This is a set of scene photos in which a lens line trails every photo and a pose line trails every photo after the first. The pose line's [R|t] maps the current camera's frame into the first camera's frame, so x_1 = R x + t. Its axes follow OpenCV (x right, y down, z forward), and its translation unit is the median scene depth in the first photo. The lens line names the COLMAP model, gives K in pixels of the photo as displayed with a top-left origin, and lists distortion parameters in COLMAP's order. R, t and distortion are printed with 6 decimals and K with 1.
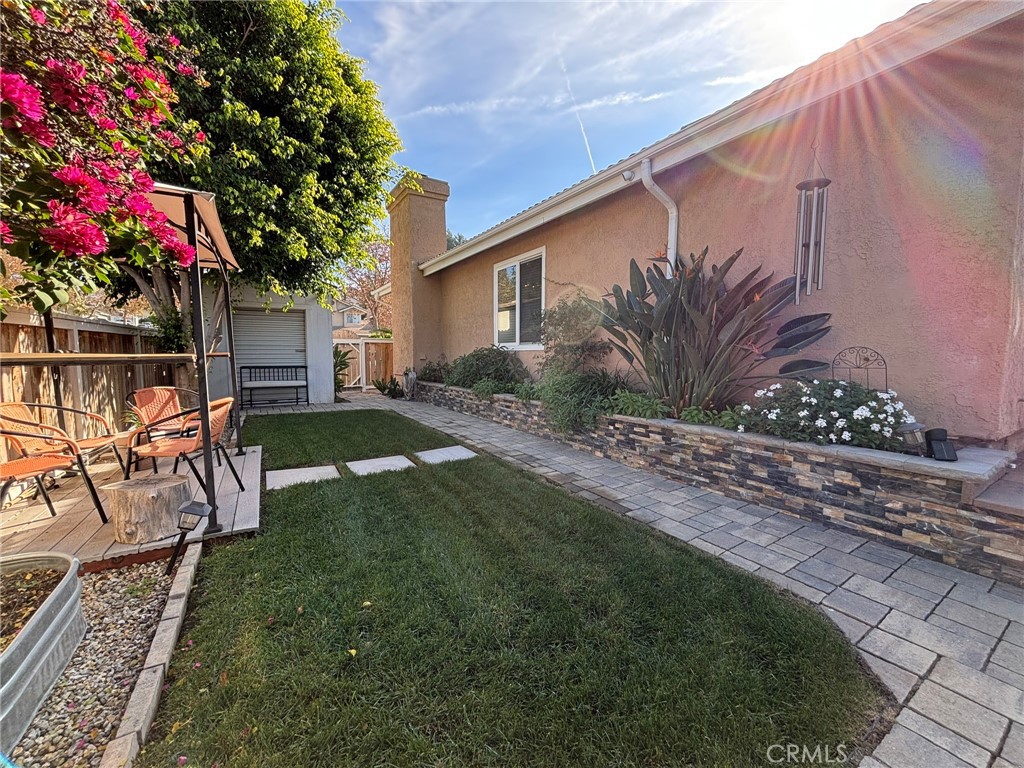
lens RADIAL K [[409.5, 0, 501.9], [0, 409.5, 386.2], [0, 0, 1]] dist [0.000783, -0.000100]
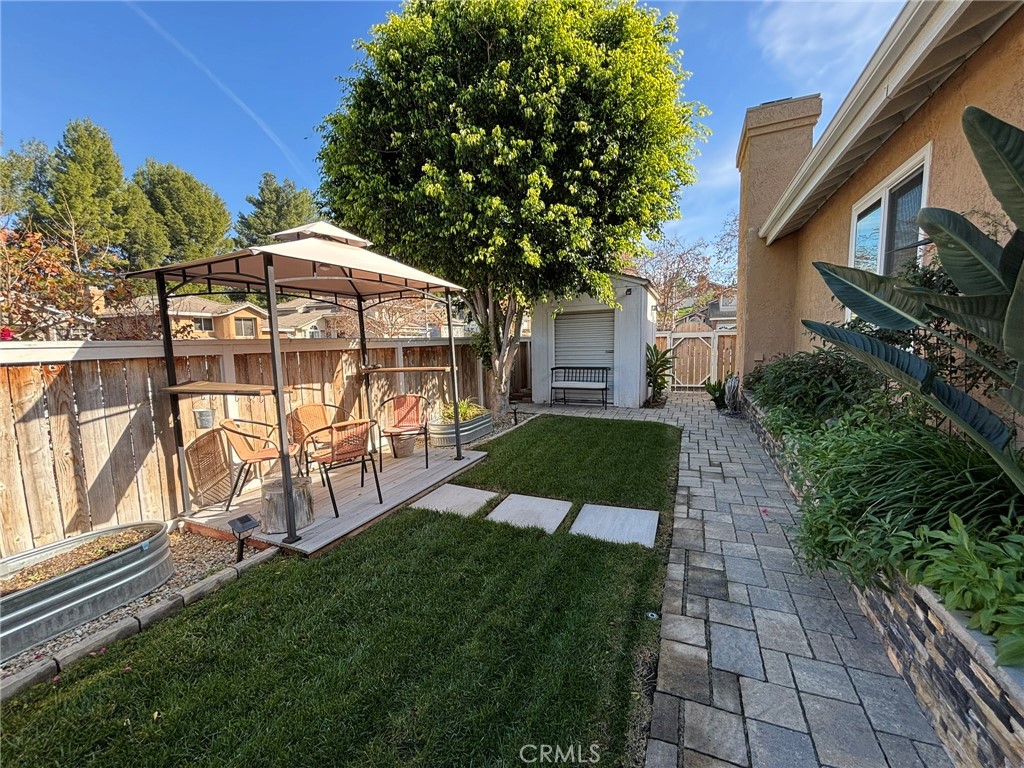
lens RADIAL K [[410.9, 0, 512.0], [0, 410.9, 384.0], [0, 0, 1]] dist [0.003587, -0.000274]
pose [[0.583739, 0.065128, -0.809325, 0.320578], [-0.041219, 0.997870, 0.050570, -0.096704], [0.810894, 0.003840, 0.585180, 0.474964]]
